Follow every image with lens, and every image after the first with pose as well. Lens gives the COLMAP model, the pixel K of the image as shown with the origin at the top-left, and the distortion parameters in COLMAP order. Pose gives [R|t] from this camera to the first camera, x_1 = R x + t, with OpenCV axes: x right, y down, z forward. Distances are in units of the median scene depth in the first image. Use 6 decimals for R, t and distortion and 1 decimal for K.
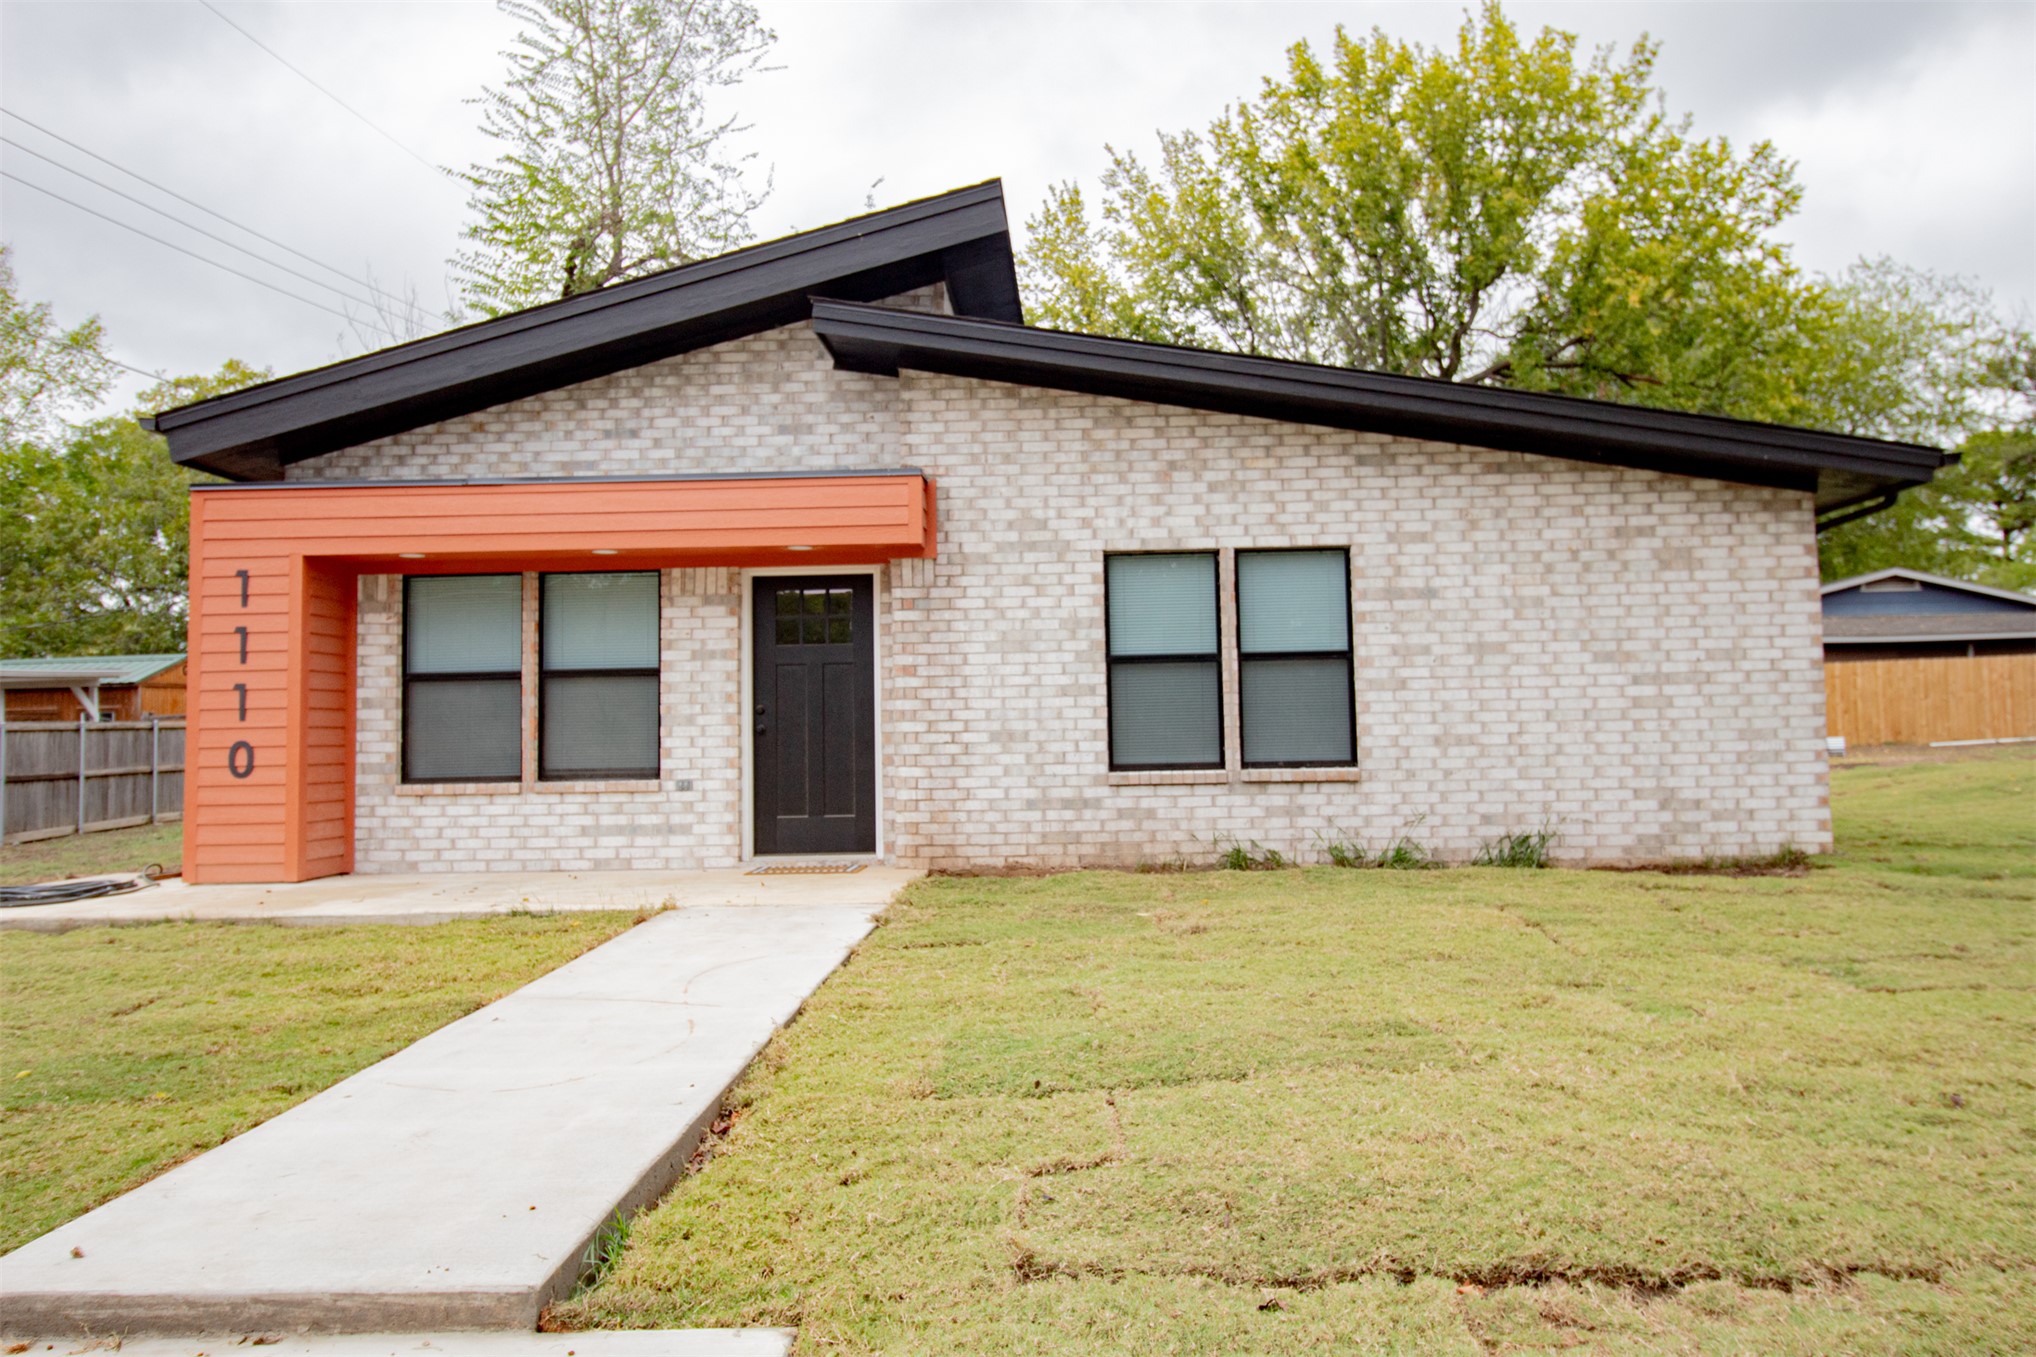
lens RADIAL K [[1552.0, 0, 1010.4], [0, 1552.0, 674.9], [0, 0, 1]] dist [0.010833, -0.002558]
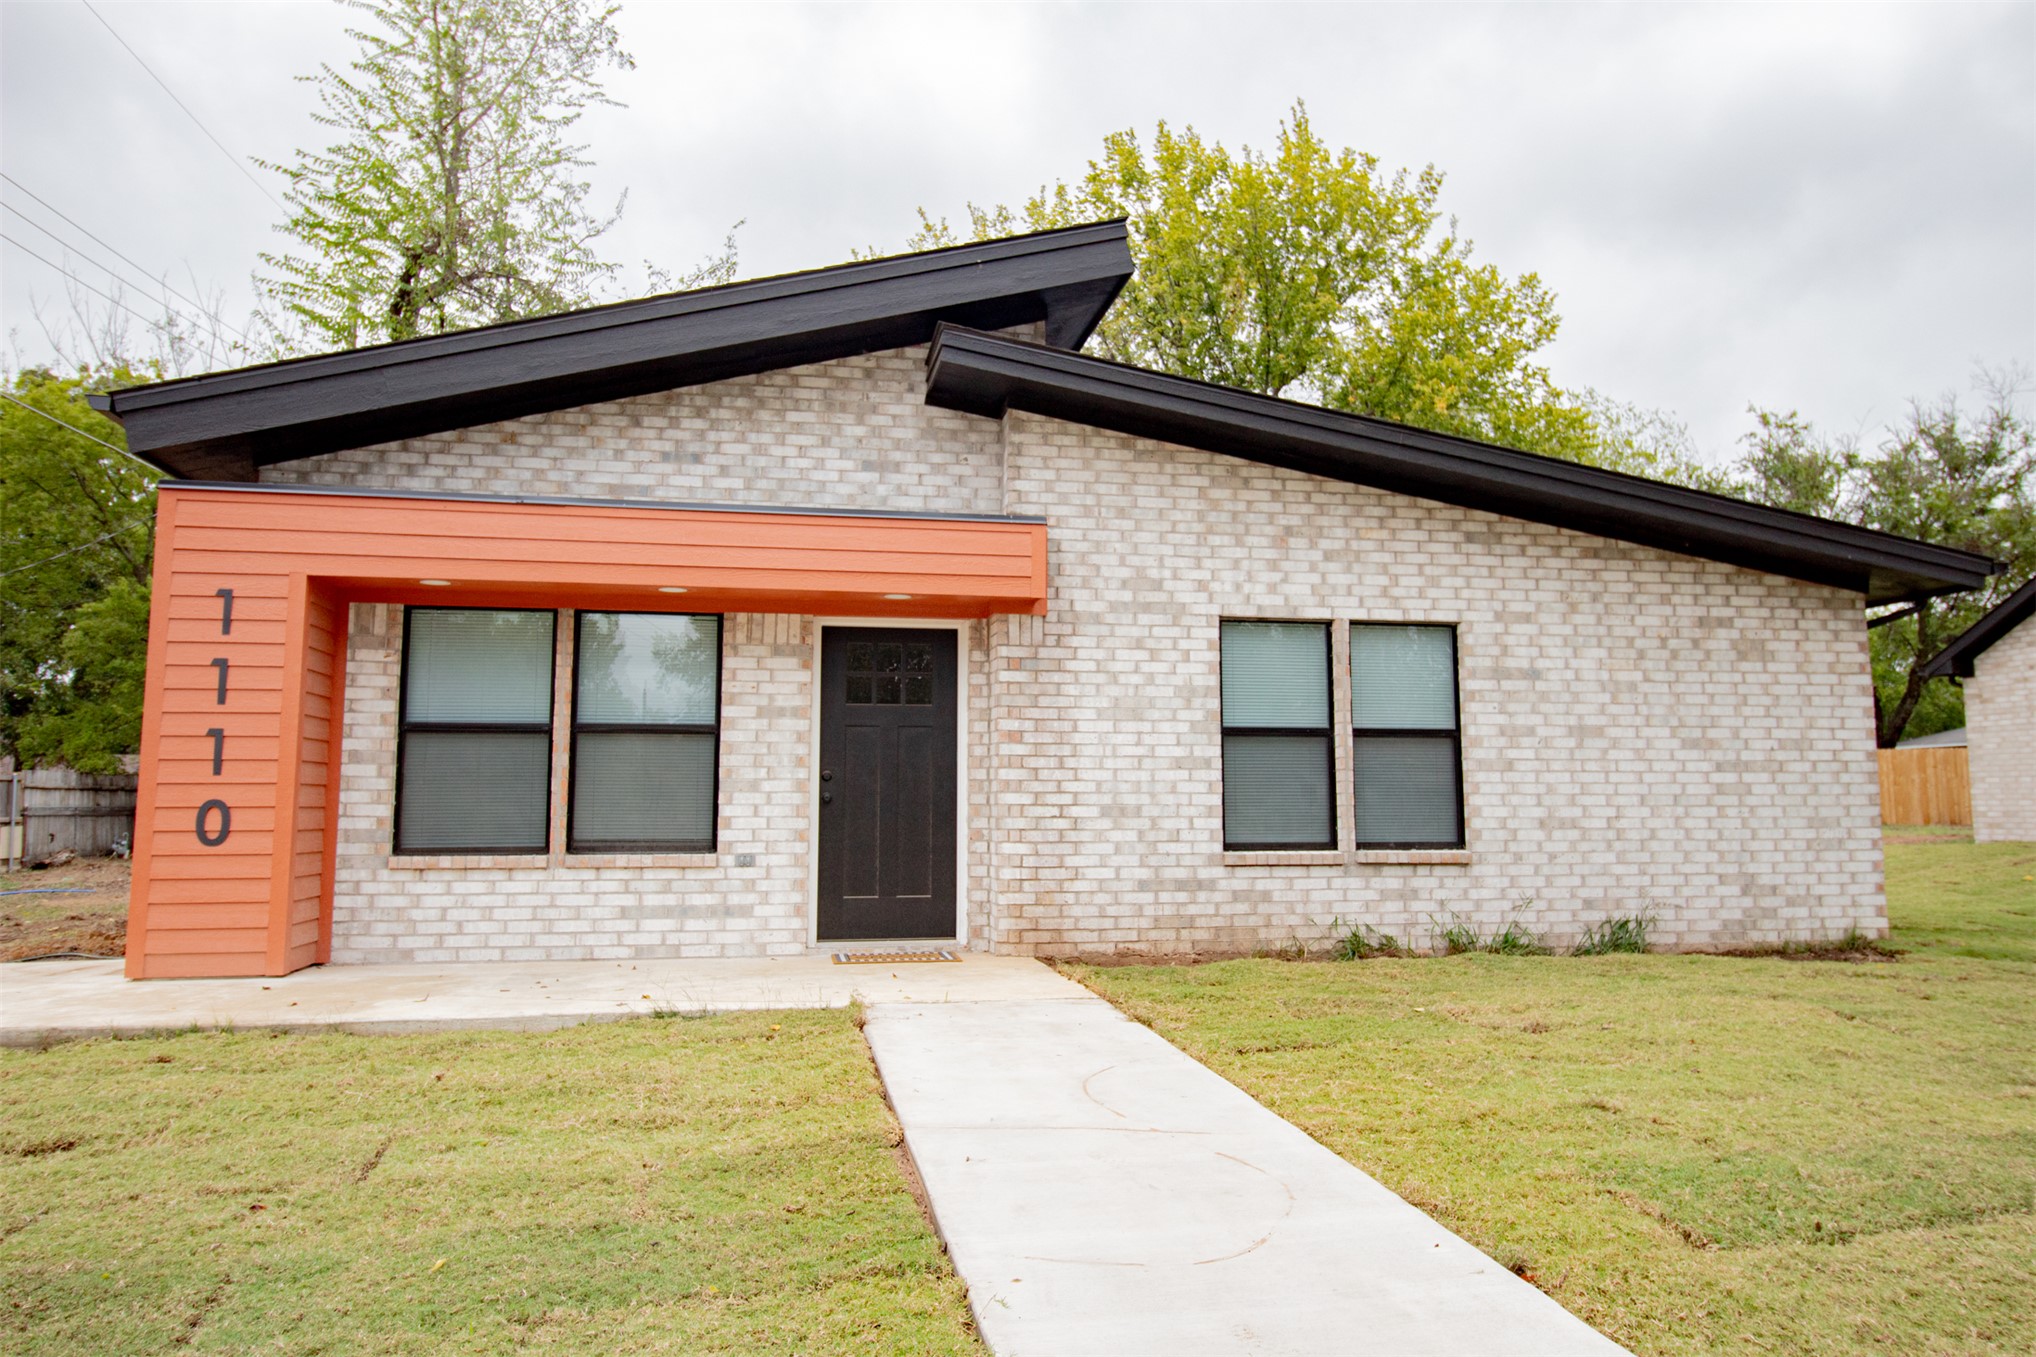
lens RADIAL K [[1552.0, 0, 1034.4], [0, 1552.0, 661.5], [0, 0, 1]] dist [0.010833, -0.002558]
pose [[0.971016, 0.040958, 0.235479, -0.270891], [-0.027851, 0.997886, -0.058724, 0.006448], [-0.237386, 0.050464, 0.970104, 0.110291]]
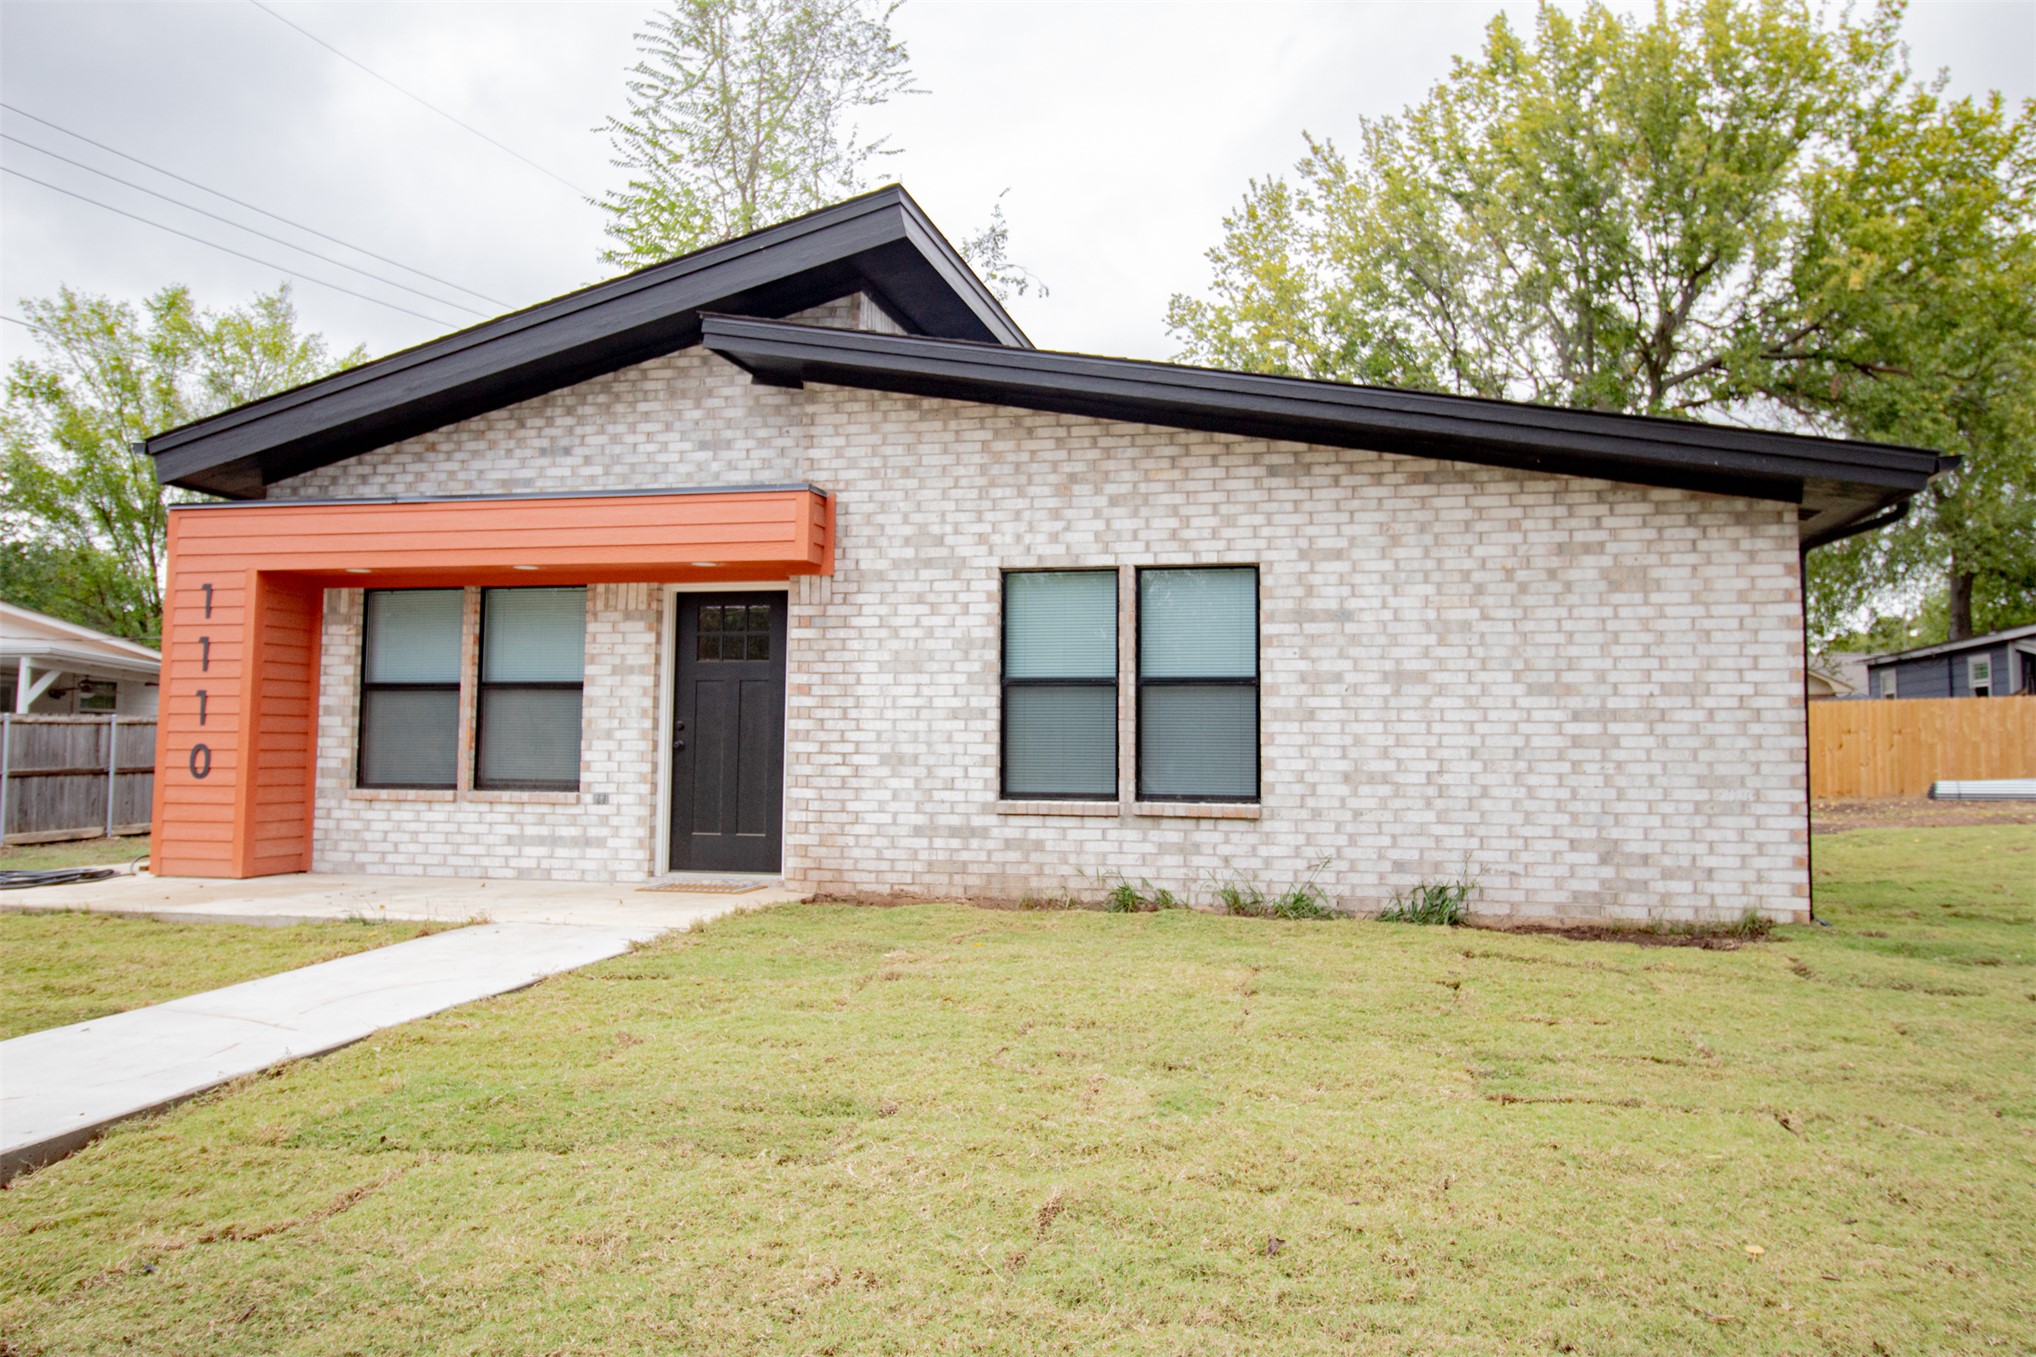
lens RADIAL K [[1552.0, 0, 989.1], [0, 1552.0, 672.3], [0, 0, 1]] dist [0.010833, -0.002558]
pose [[0.978598, 0.016652, -0.205109, 0.250535], [-0.017873, 0.999832, -0.004102, -0.011761], [0.205006, 0.007680, 0.978731, 0.064419]]
